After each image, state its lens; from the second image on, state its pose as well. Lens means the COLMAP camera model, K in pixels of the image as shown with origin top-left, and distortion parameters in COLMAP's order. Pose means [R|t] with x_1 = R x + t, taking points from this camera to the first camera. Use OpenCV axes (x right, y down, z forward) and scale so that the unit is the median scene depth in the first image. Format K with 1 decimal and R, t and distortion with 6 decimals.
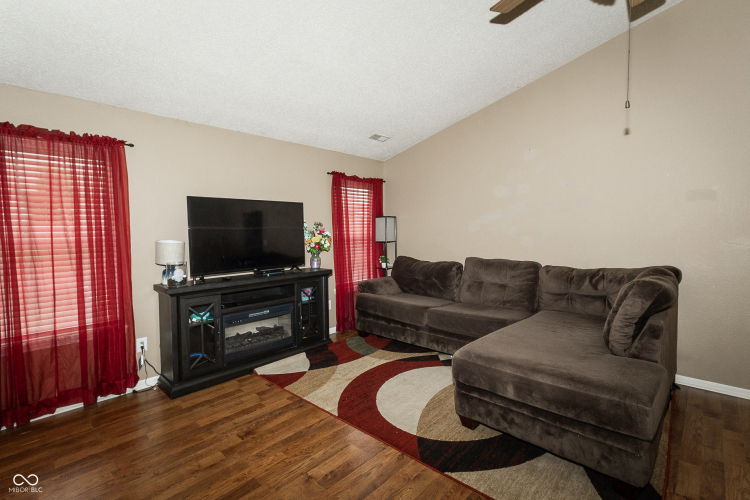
lens RADIAL K [[360.9, 0, 364.8], [0, 360.9, 247.3], [0, 0, 1]] dist [0.021702, -0.001393]
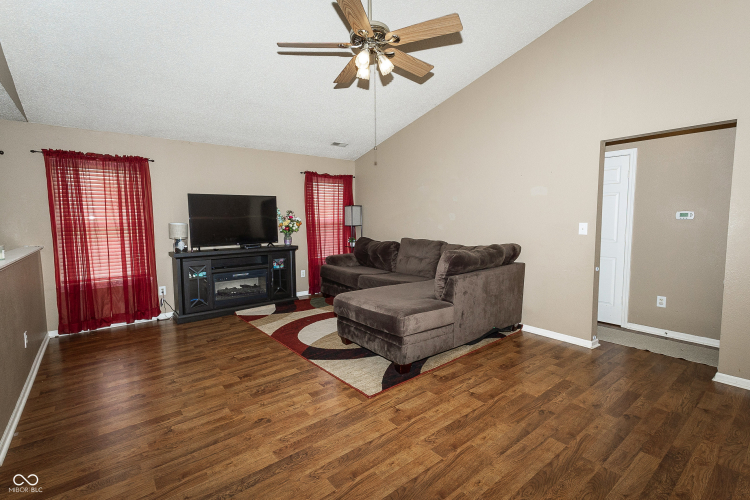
lens RADIAL K [[360.9, 0, 363.3], [0, 360.9, 247.9], [0, 0, 1]] dist [0.021702, -0.001393]
pose [[0.989086, 0.013721, -0.146702, 0.460529], [-0.007970, 0.999179, 0.039717, 0.019361], [0.147127, -0.038115, 0.988383, -0.393327]]
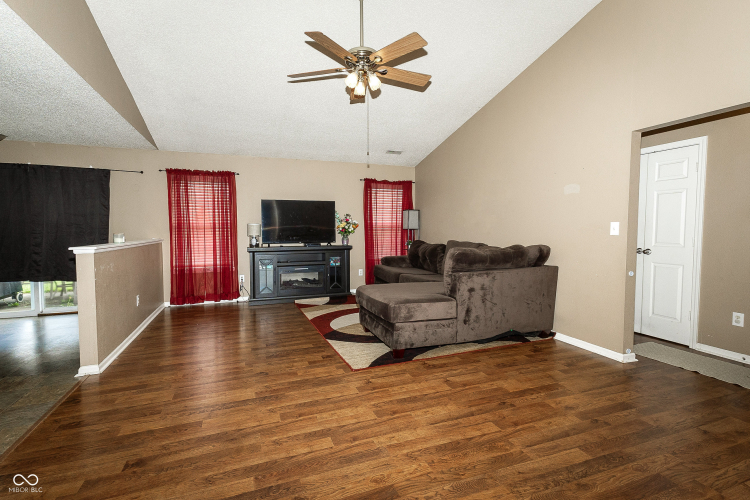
lens RADIAL K [[360.9, 0, 349.5], [0, 360.9, 246.3], [0, 0, 1]] dist [0.021702, -0.001393]
pose [[0.888713, 0.034419, -0.457170, 0.761758], [-0.030360, 0.999407, 0.016223, 0.053384], [0.457458, -0.000538, 0.889231, -0.429707]]
